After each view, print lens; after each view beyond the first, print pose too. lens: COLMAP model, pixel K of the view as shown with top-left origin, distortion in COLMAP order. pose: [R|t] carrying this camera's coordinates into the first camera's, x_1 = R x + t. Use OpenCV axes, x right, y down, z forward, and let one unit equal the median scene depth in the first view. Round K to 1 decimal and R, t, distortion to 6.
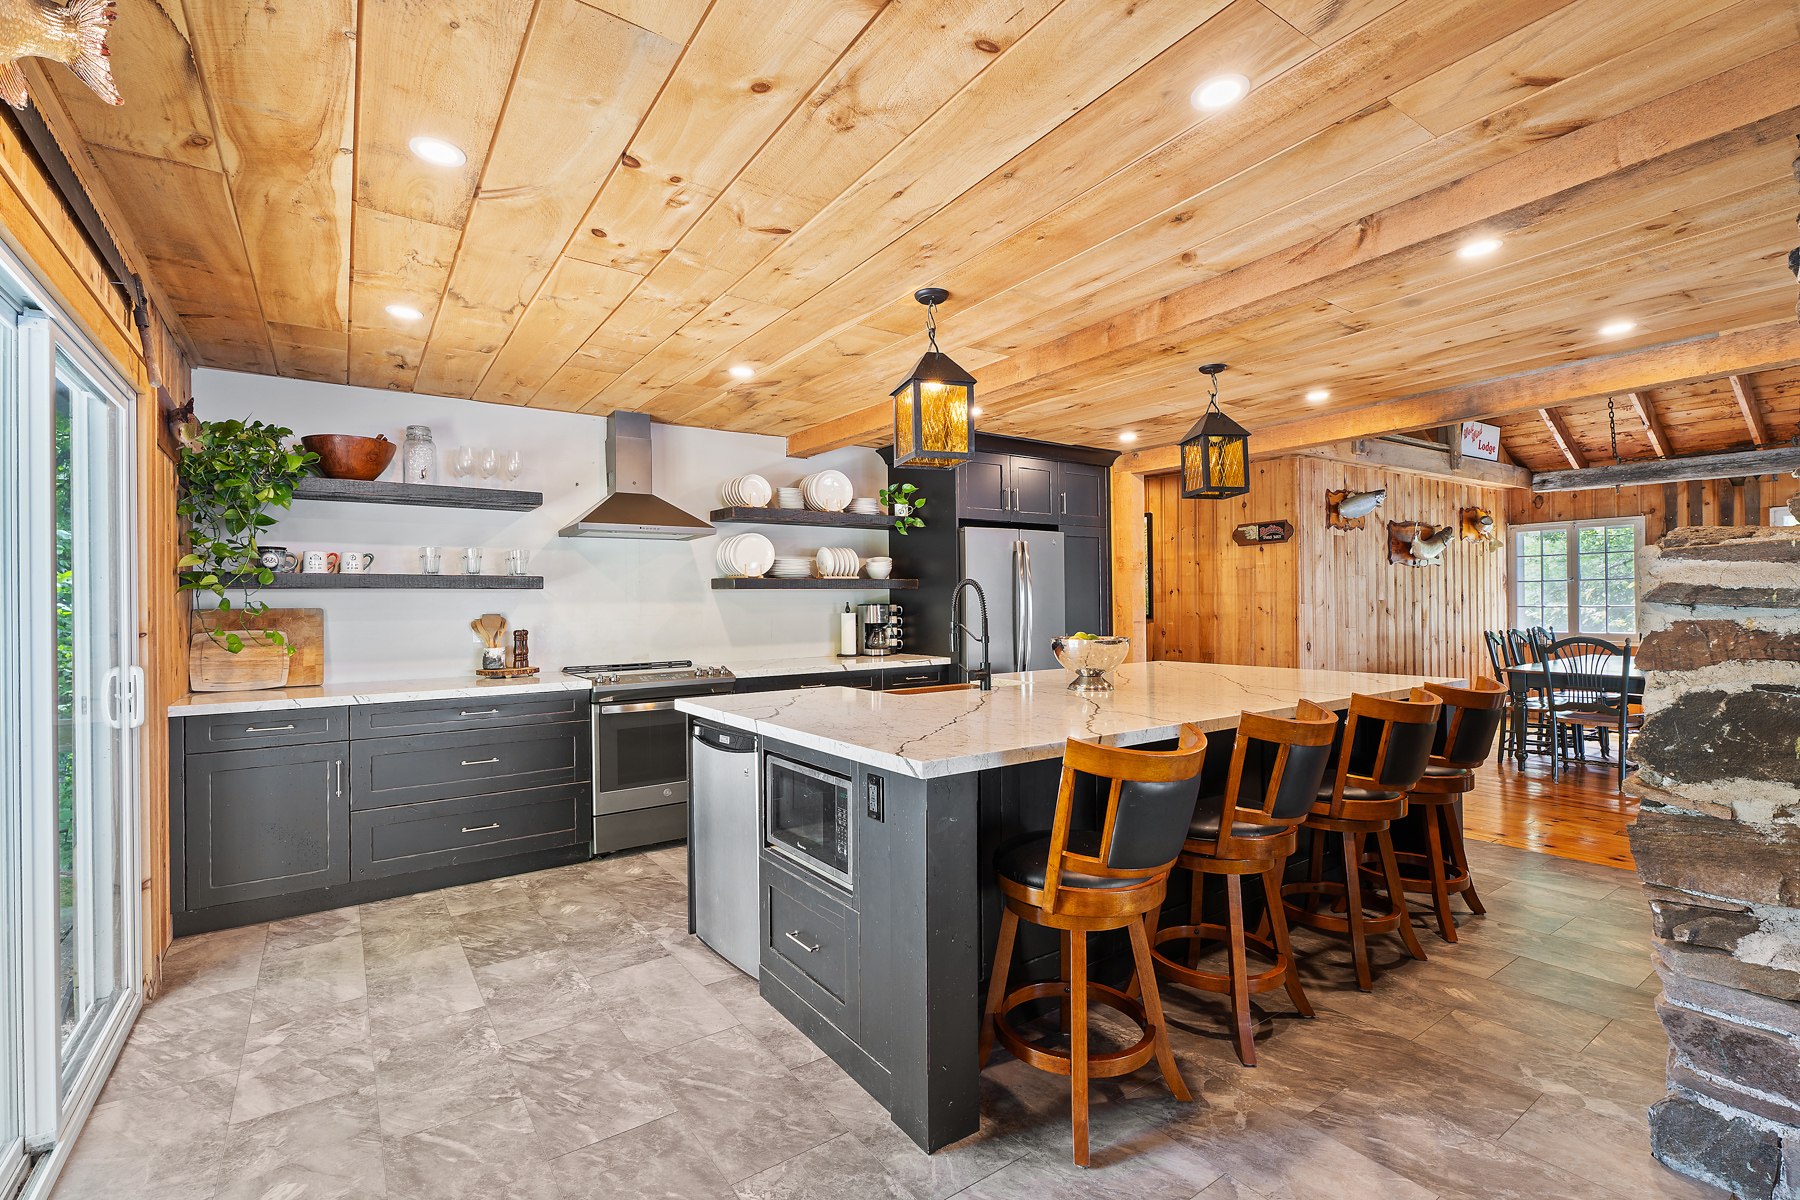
lens RADIAL K [[794.3, 0, 870.5], [0, 794.3, 603.2], [0, 0, 1]] dist [-0.001129, 0.000012]
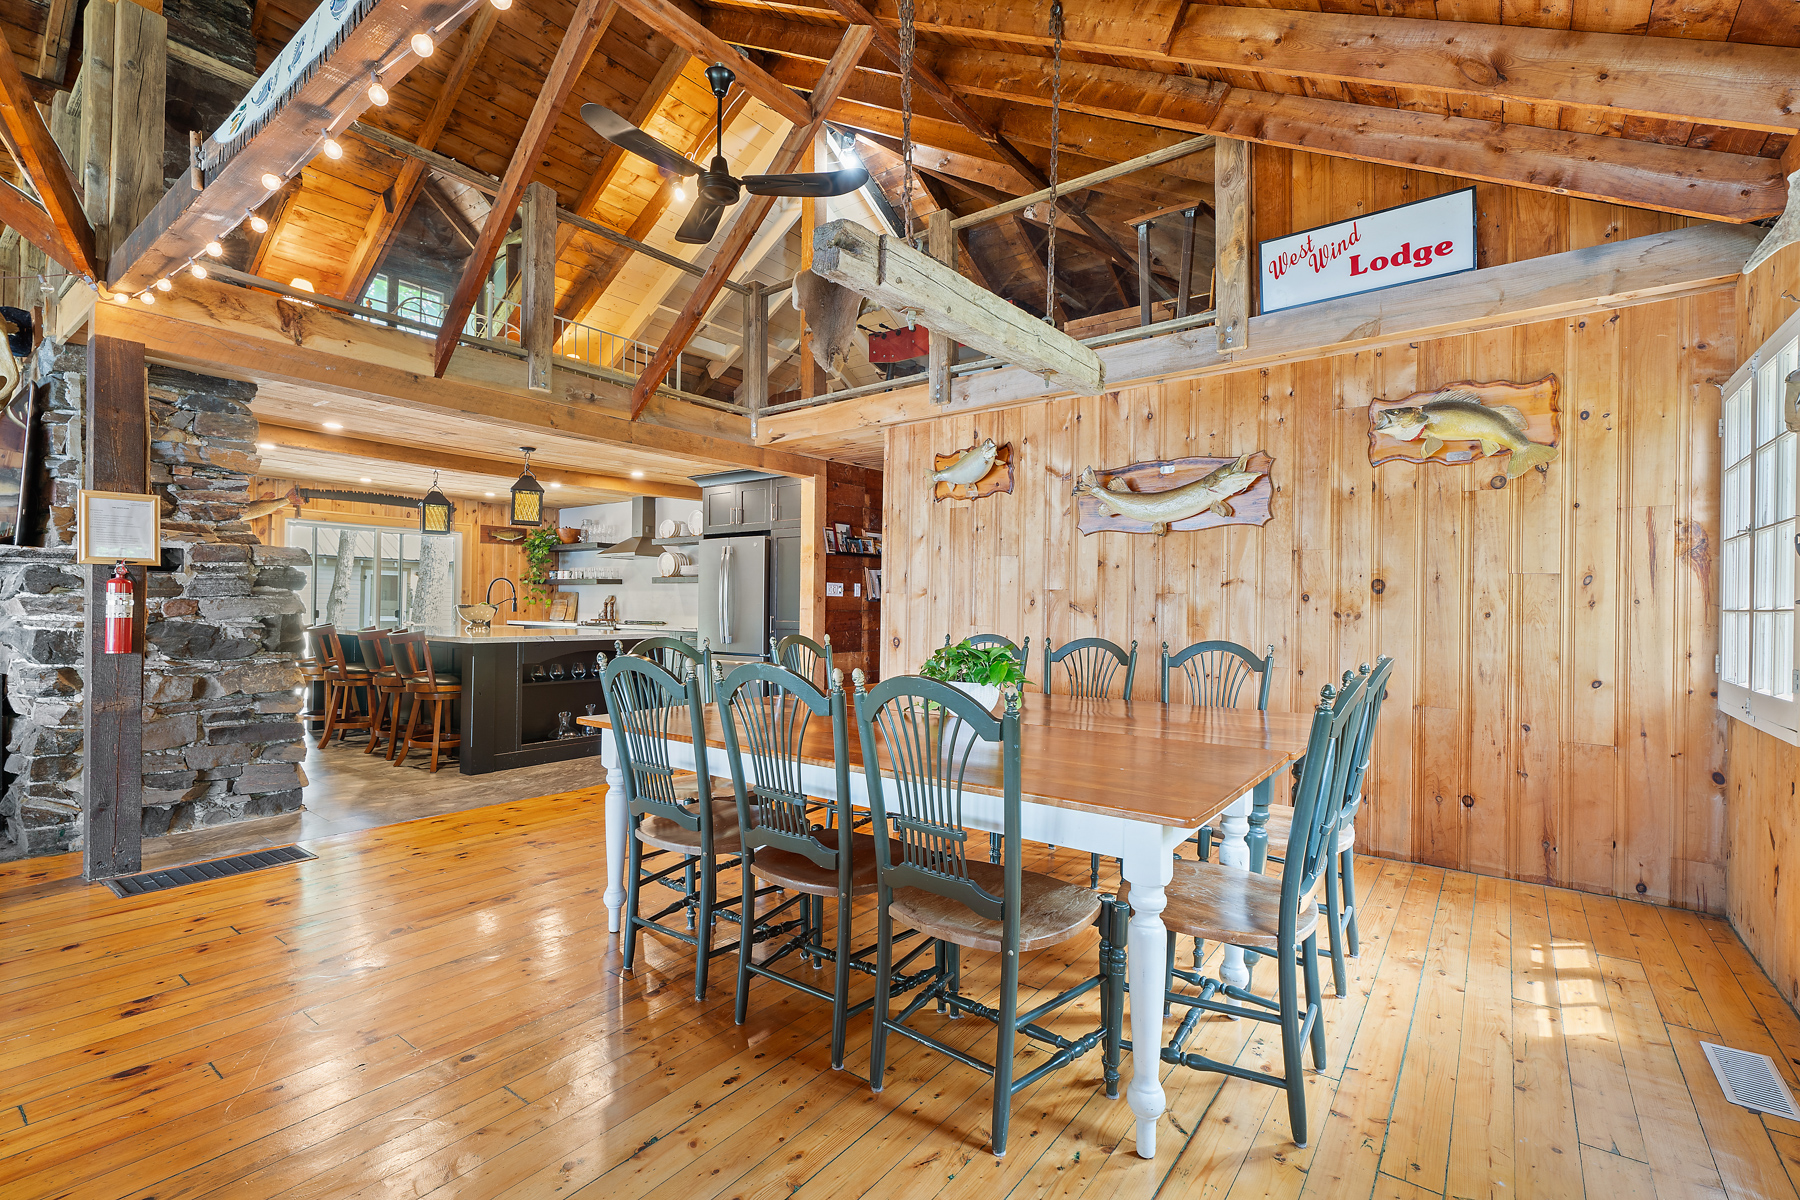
lens RADIAL K [[806.3, 0, 900.0], [0, 806.3, 600.0], [0, 0, 1]] dist [-0.000272, -0.000150]
pose [[0.331400, 0.010028, -0.943437, 2.496871], [-0.010406, 0.999922, 0.006973, 0.003416], [0.943433, 0.007507, 0.331479, 1.273709]]
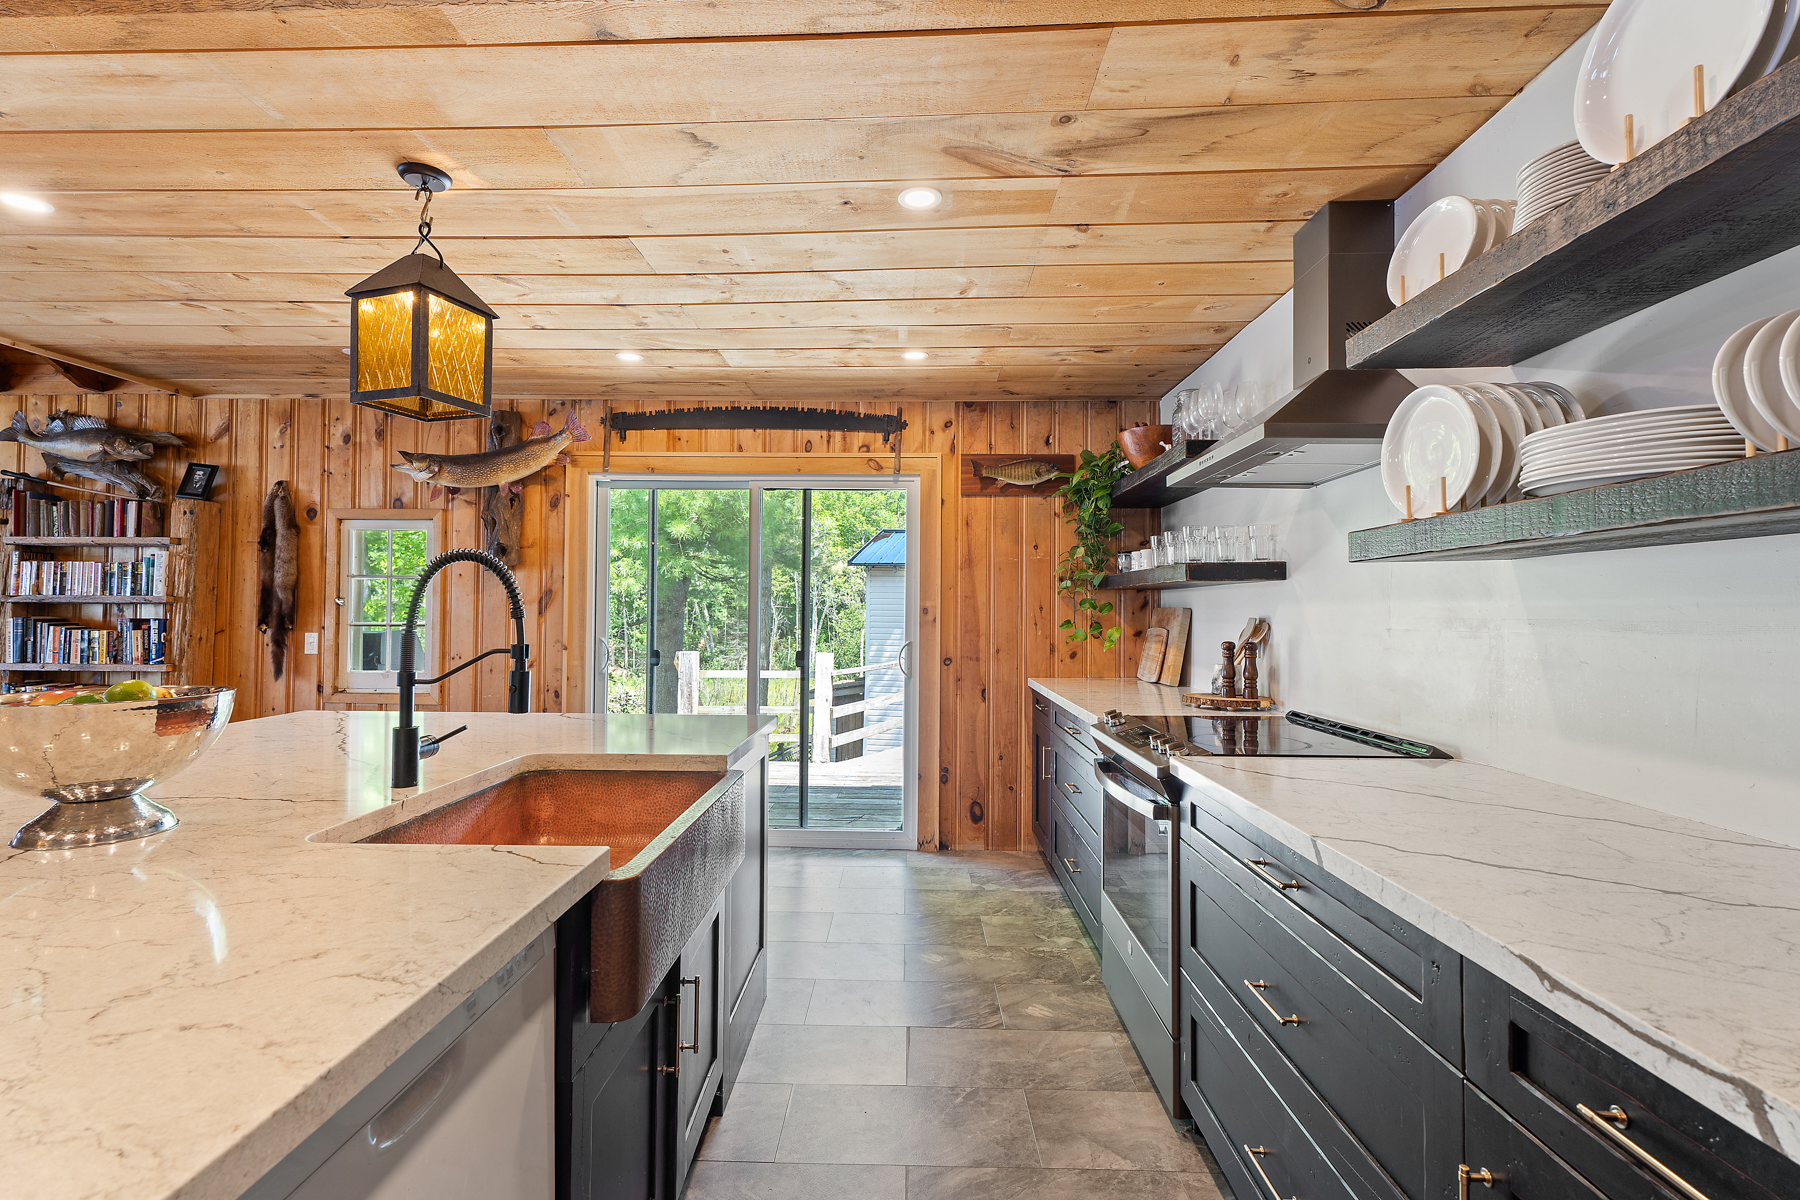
lens RADIAL K [[809.0, 0, 900.0], [0, 809.0, 600.0], [0, 0, 1]] dist [-0.001322, 0.000058]
pose [[-0.569457, -0.001179, -0.822021, 0.354433], [0.006553, 0.999961, -0.005973, 0.001342], [0.821995, -0.008788, -0.569426, 1.440736]]
